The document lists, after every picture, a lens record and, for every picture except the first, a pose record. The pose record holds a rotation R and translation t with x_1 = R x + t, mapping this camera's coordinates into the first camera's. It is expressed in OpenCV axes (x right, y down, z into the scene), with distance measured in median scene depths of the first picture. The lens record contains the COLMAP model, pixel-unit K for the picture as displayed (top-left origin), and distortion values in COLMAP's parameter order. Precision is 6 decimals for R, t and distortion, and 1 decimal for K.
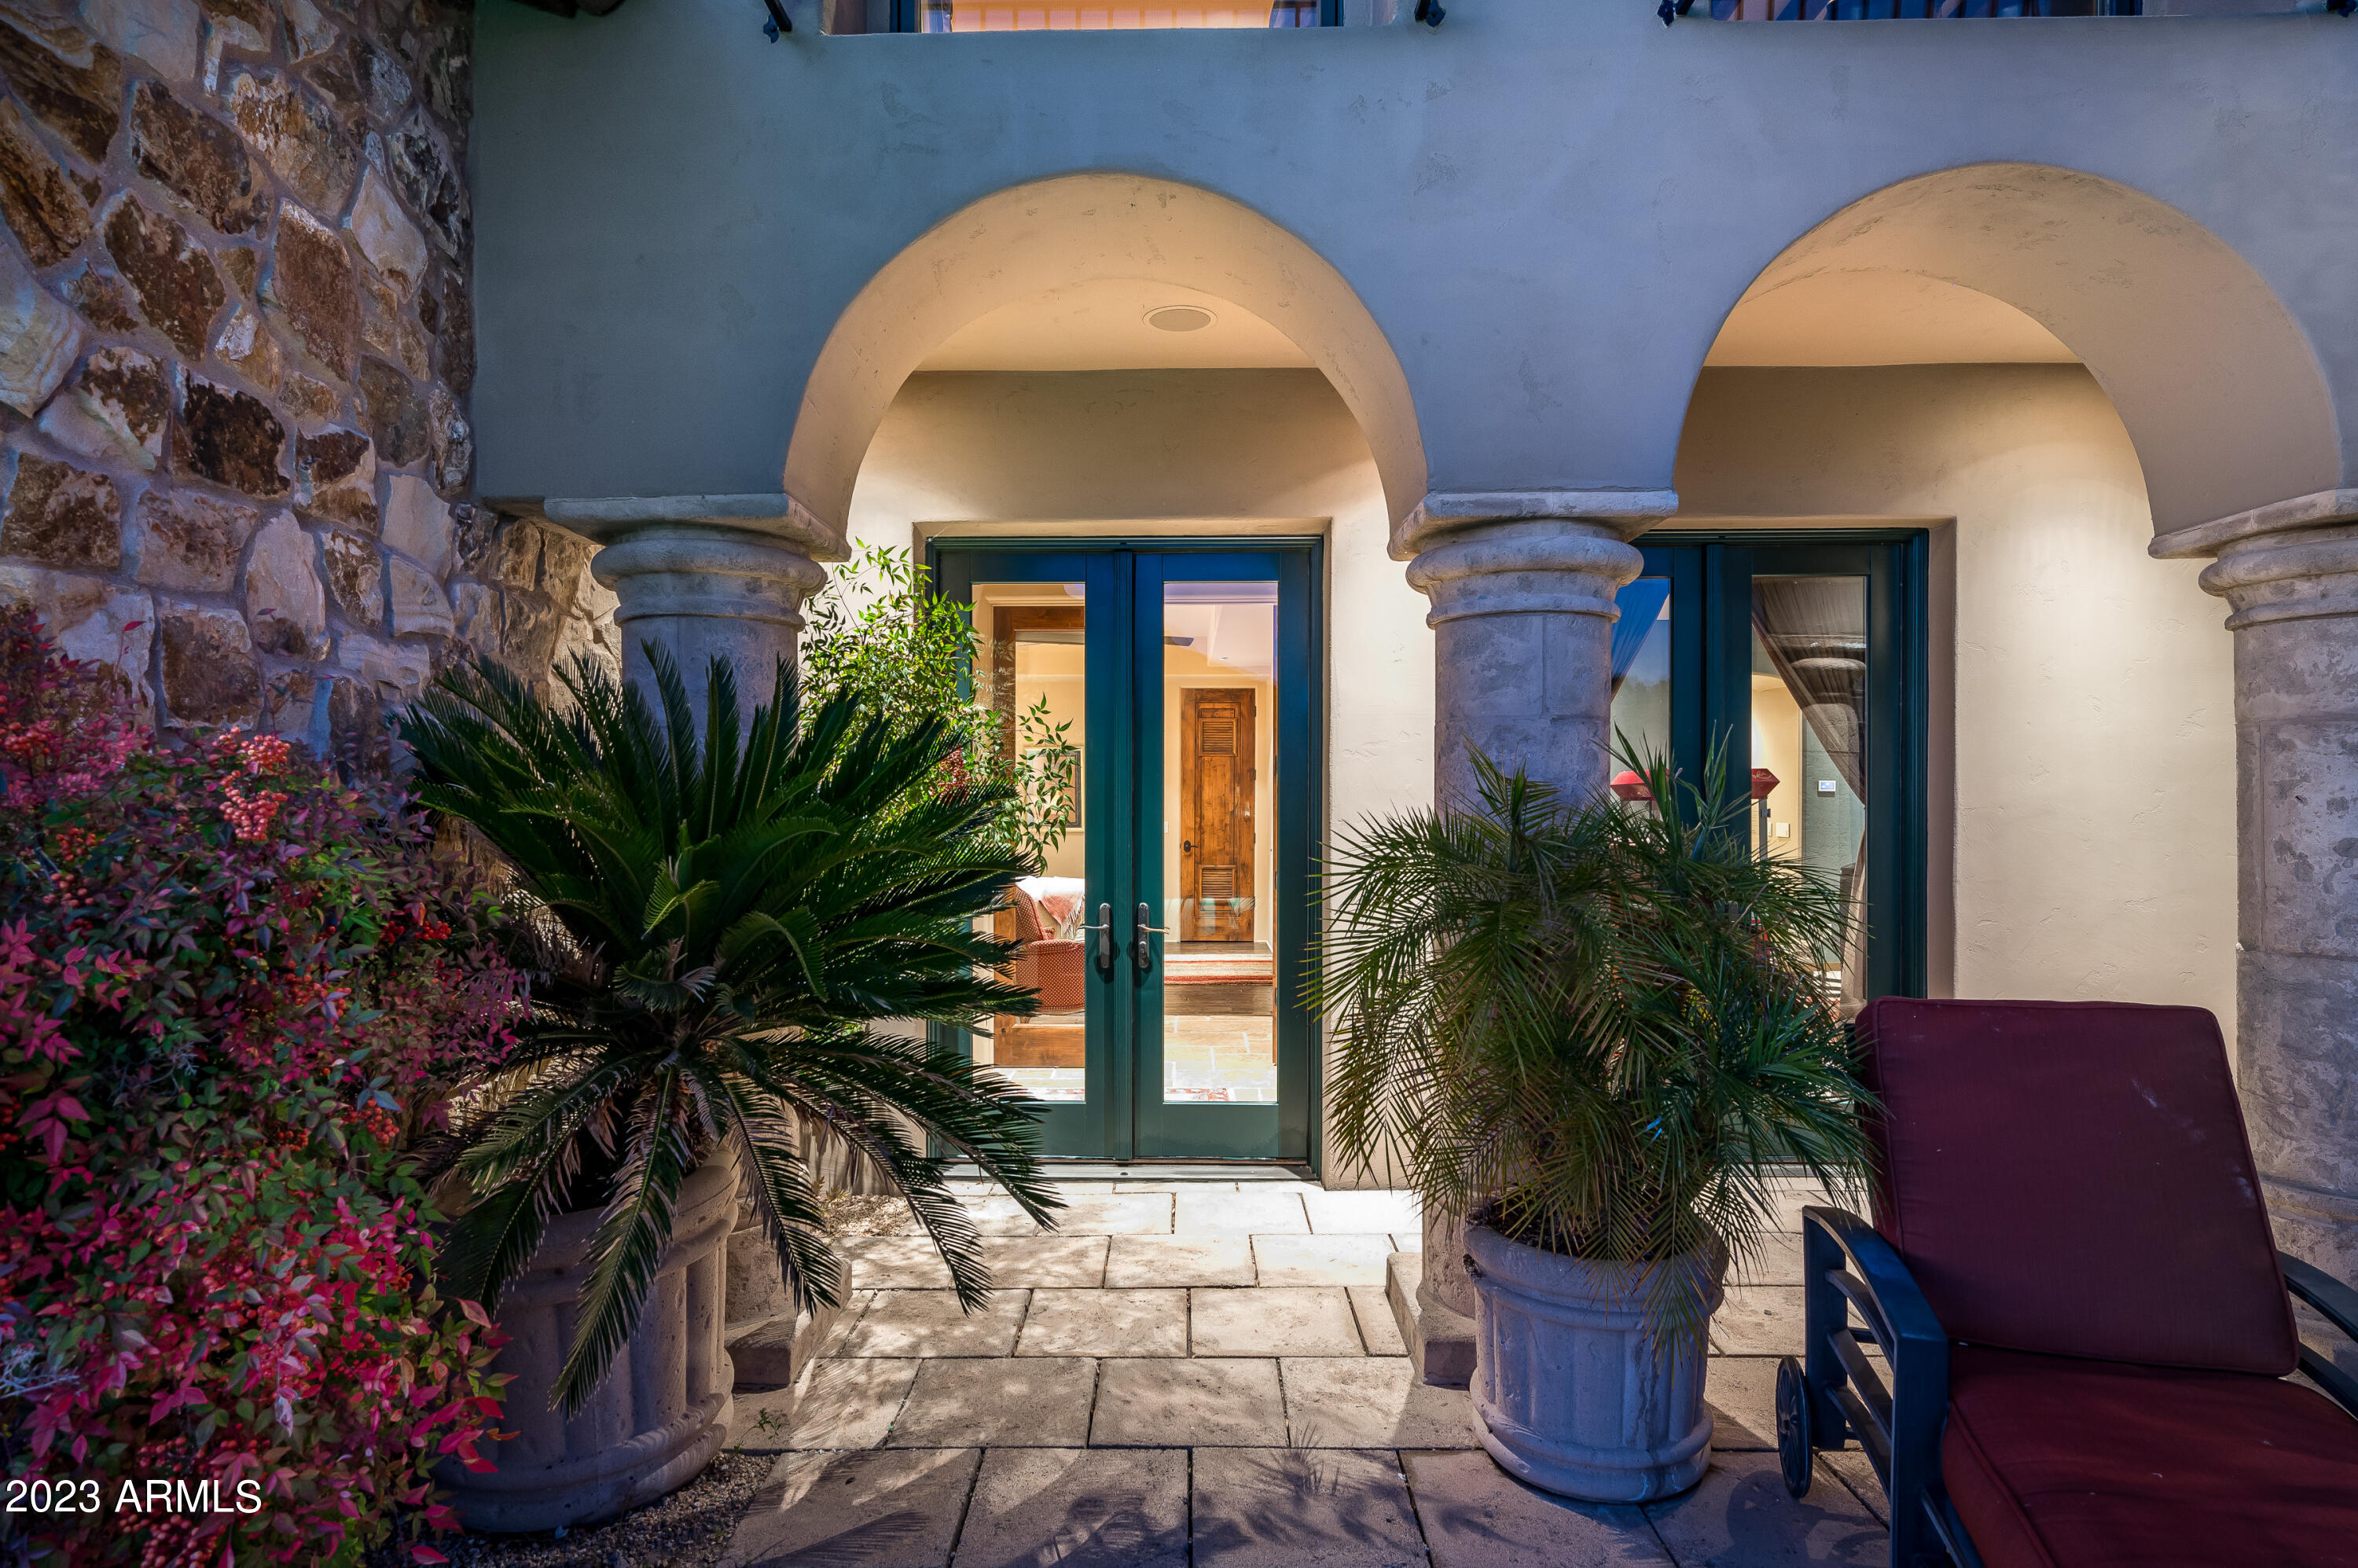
lens RADIAL K [[1258.2, 0, 1180.8], [0, 1258.2, 797.1], [0, 0, 1]] dist [-0.001498, 0.000234]
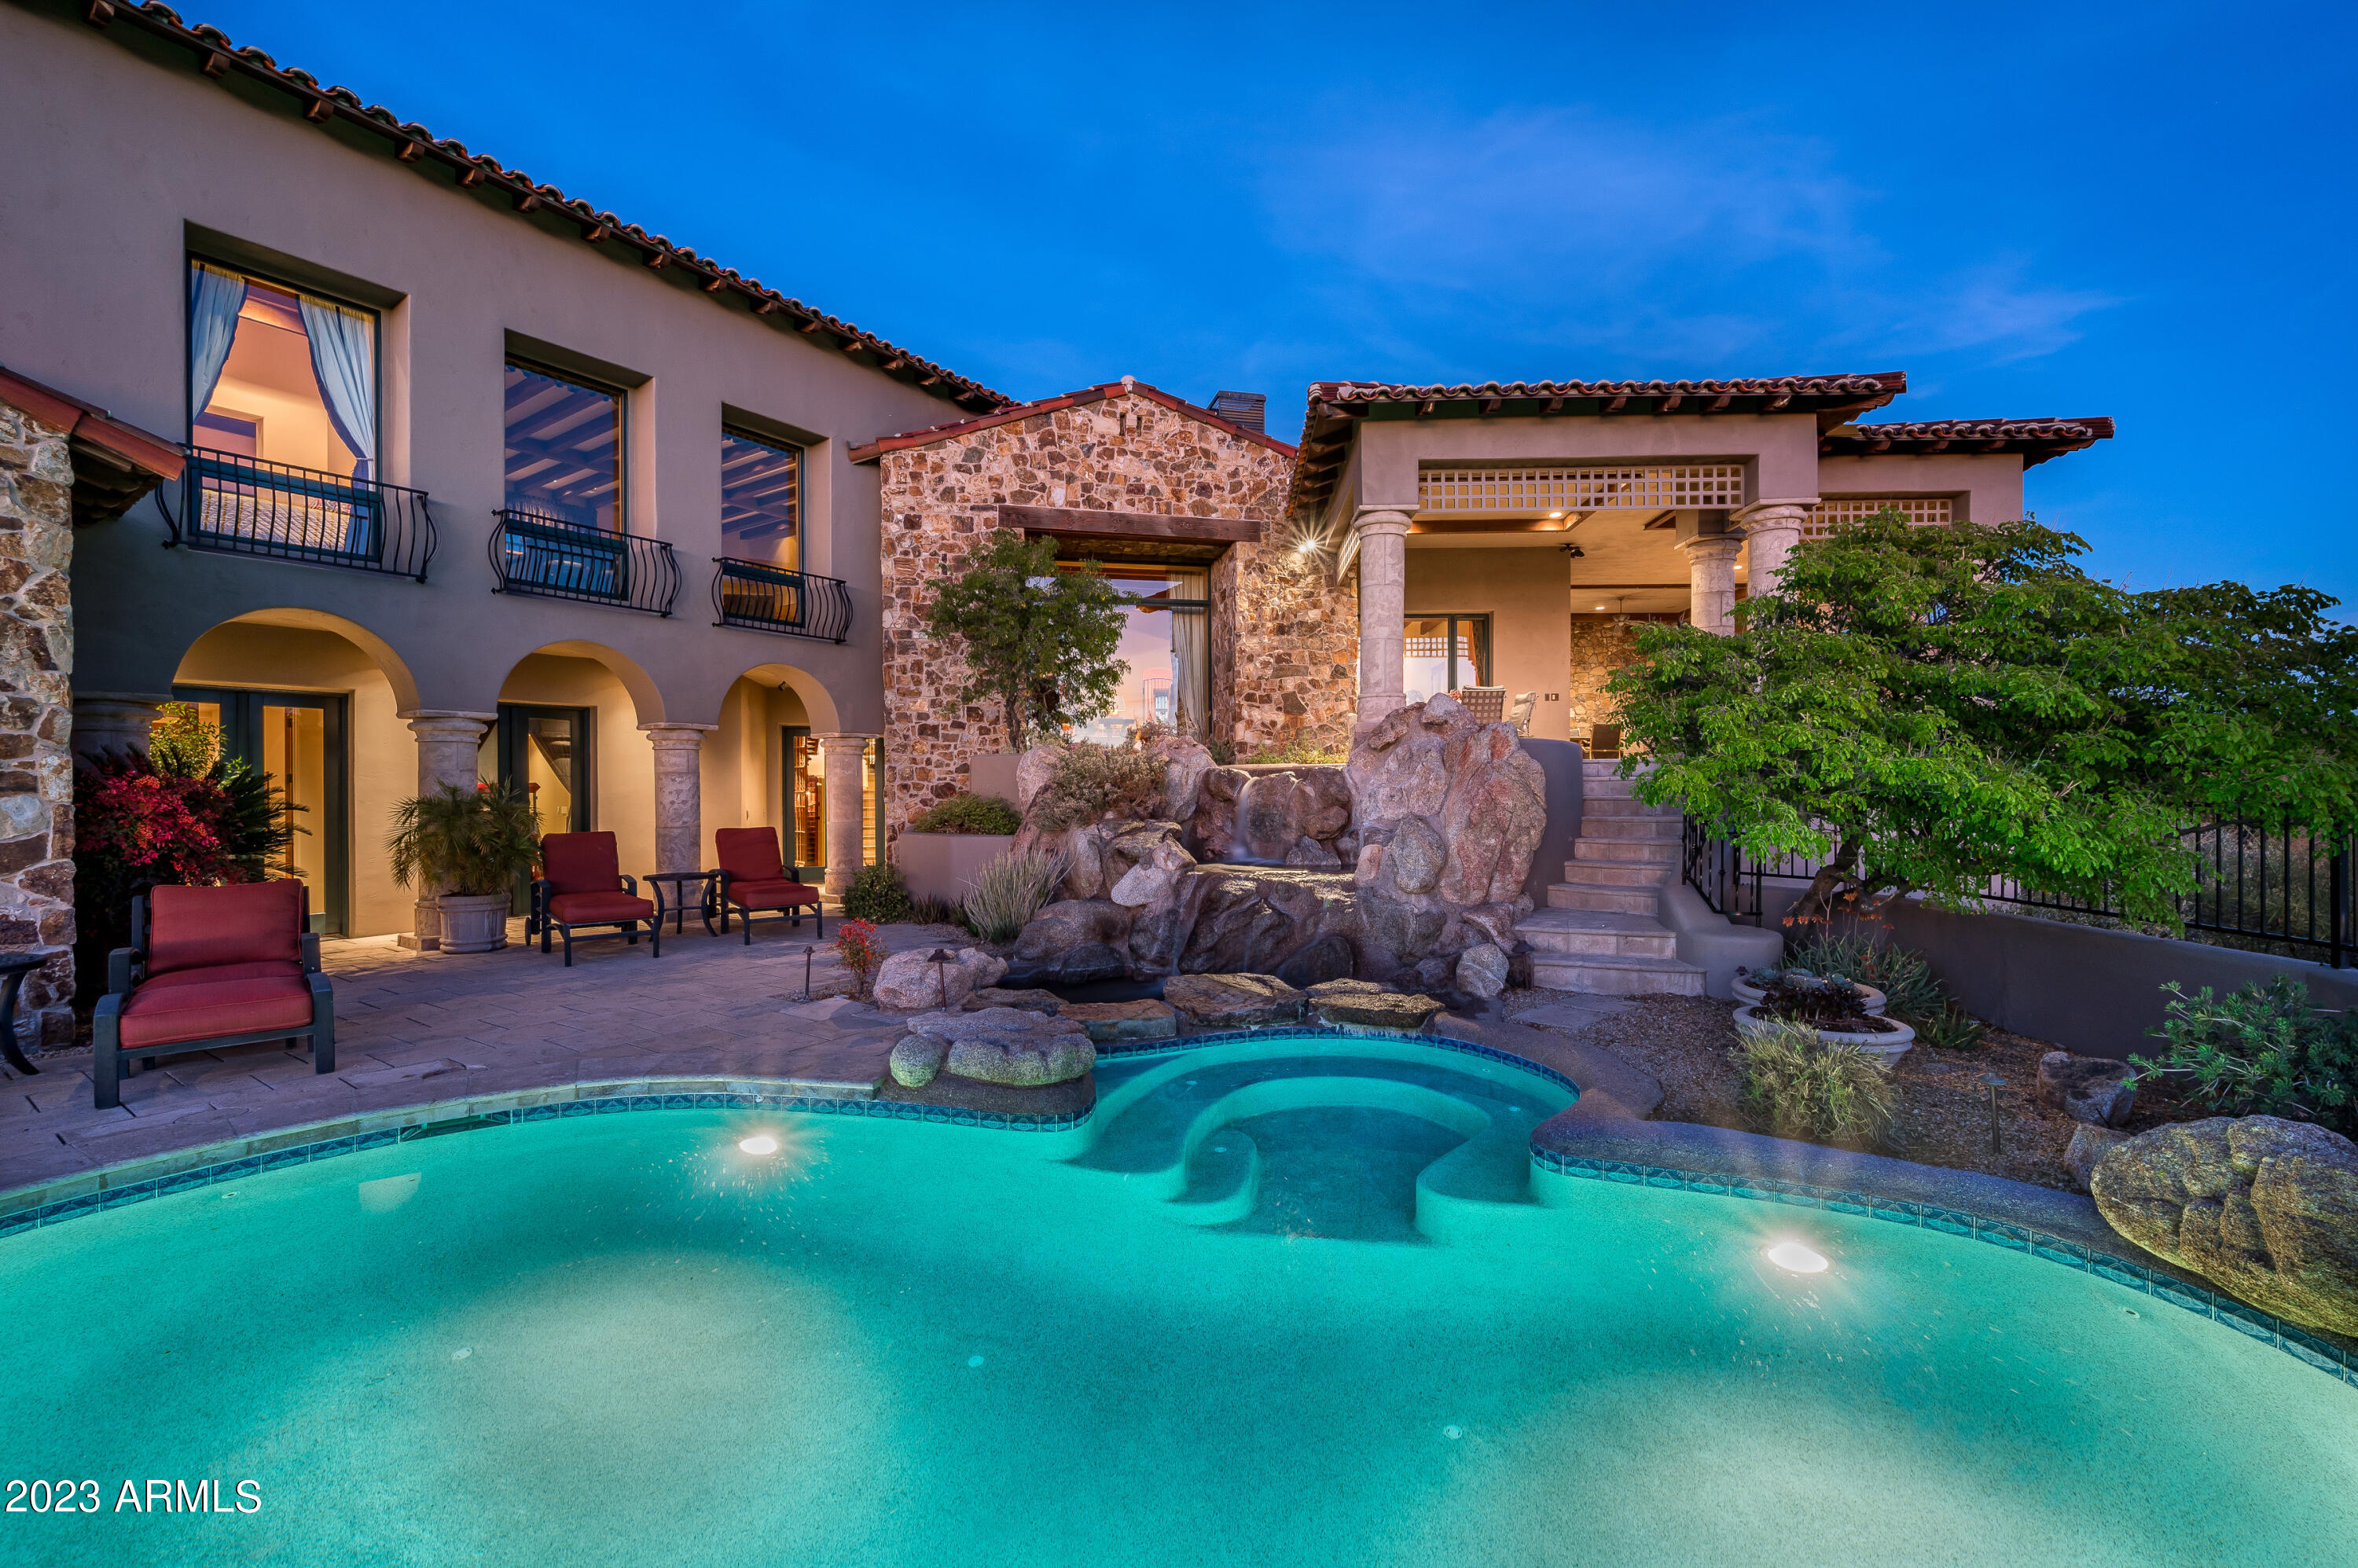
lens RADIAL K [[993.2, 0, 1183.5], [0, 993.2, 797.6], [0, 0, 1]] dist [0.001455, 0.000057]
pose [[0.568409, -0.007652, 0.822711, -0.883509], [0.007413, 0.999964, 0.004179, 0.021470], [-0.822713, 0.003724, 0.568445, -2.366534]]
